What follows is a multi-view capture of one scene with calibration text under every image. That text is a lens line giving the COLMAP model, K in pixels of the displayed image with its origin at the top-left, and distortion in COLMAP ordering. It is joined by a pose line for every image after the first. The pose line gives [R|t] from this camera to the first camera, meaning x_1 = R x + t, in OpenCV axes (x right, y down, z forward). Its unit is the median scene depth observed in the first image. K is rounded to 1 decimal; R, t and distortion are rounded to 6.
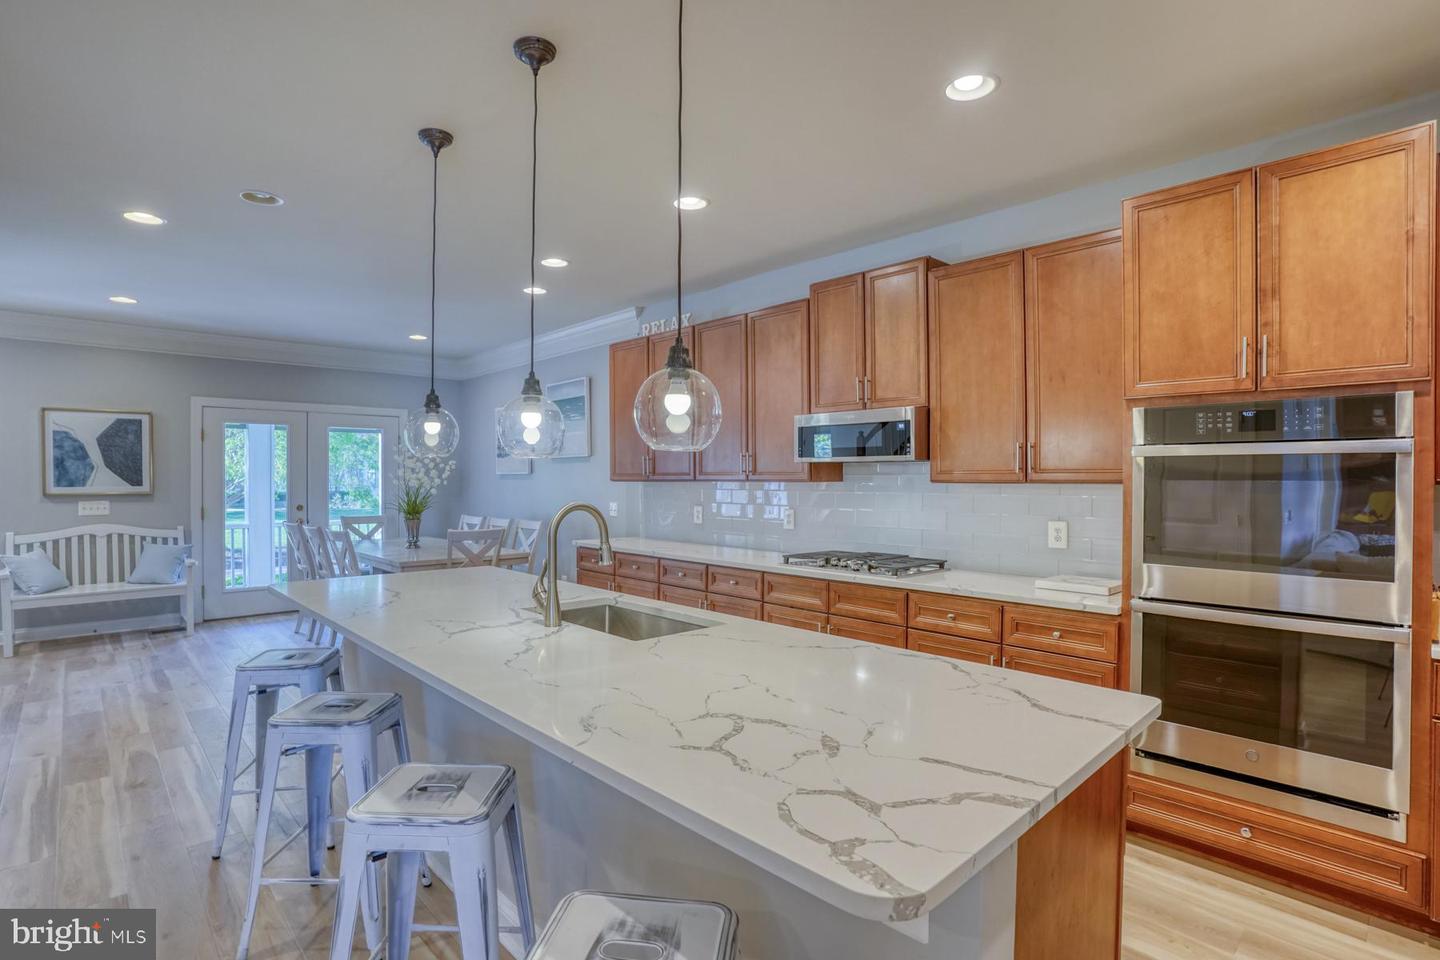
lens RADIAL K [[683.2, 0, 701.3], [0, 683.2, 473.2], [0, 0, 1]] dist [-0.038053, 0.000237]
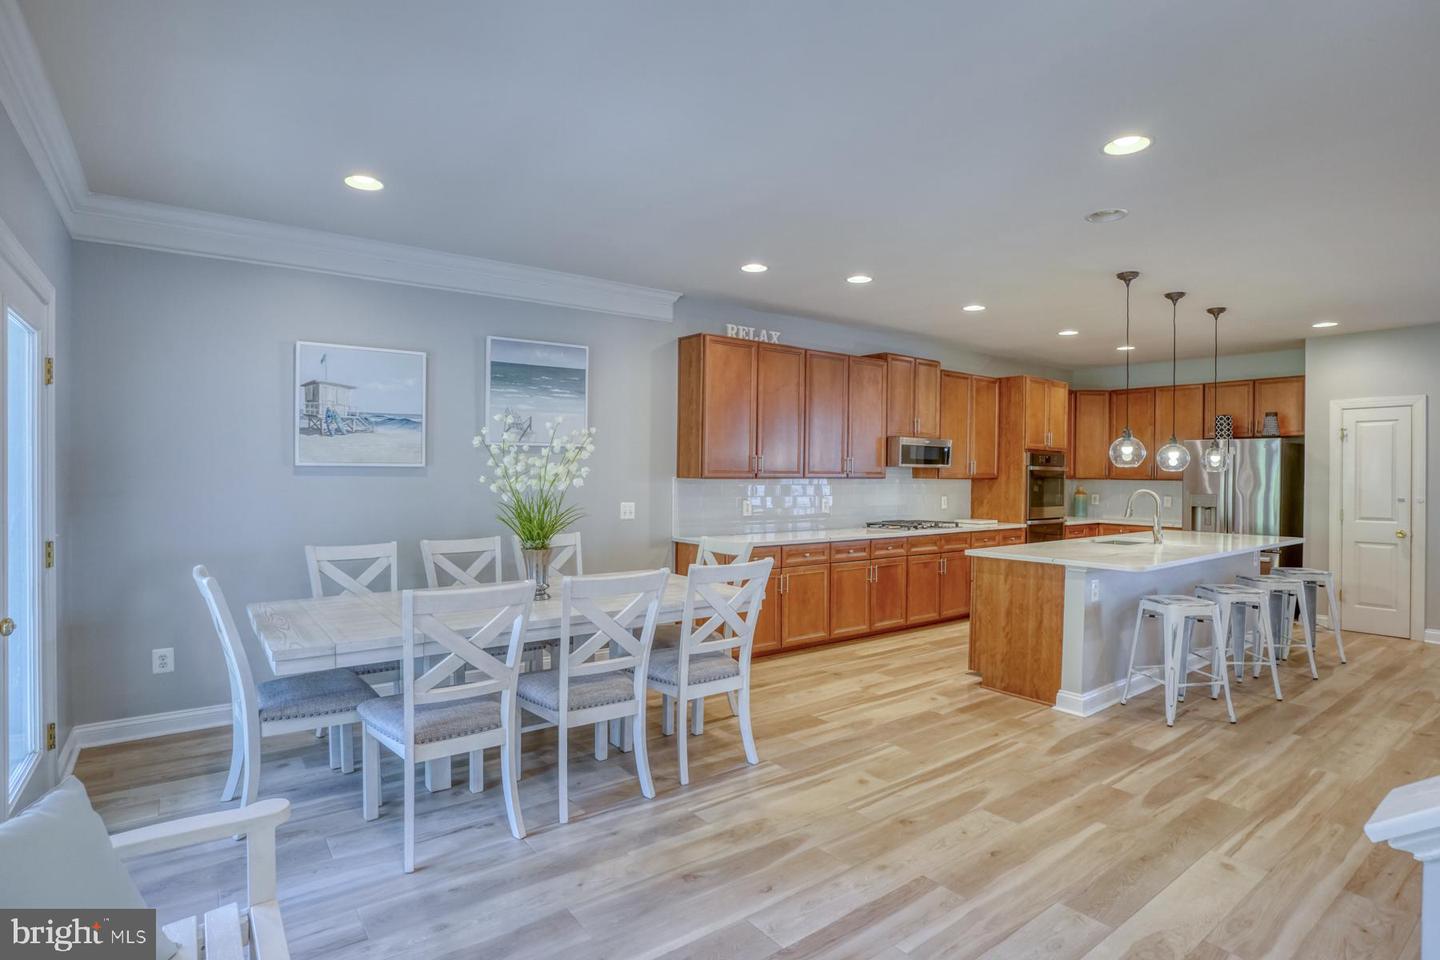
lens RADIAL K [[683.2, 0, 701.3], [0, 683.2, 473.2], [0, 0, 1]] dist [-0.038053, 0.000237]
pose [[0.160823, -0.001014, 0.986983, -1.763184], [-0.015256, 0.999877, 0.003513, 0.001465], [-0.986865, -0.015623, 0.160788, 1.413322]]
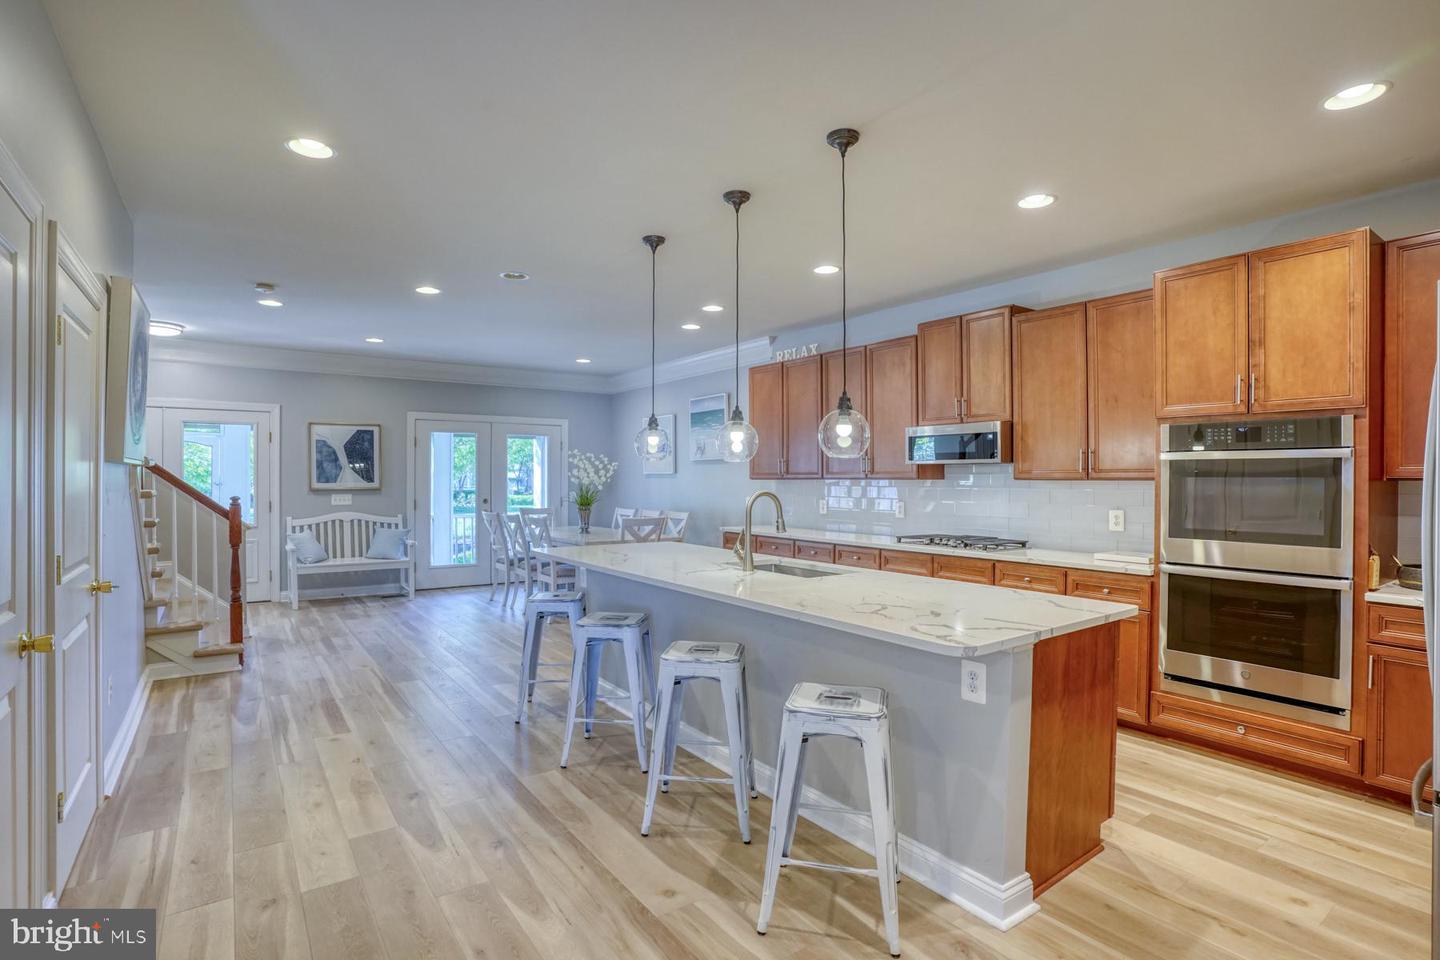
lens RADIAL K [[683.2, 0, 701.3], [0, 683.2, 473.2], [0, 0, 1]] dist [-0.038053, 0.000237]
pose [[0.989926, 0.001669, -0.141576, -0.073398], [-0.001898, 0.999997, -0.001478, 0.004583], [0.141573, 0.001731, 0.989926, -0.379414]]
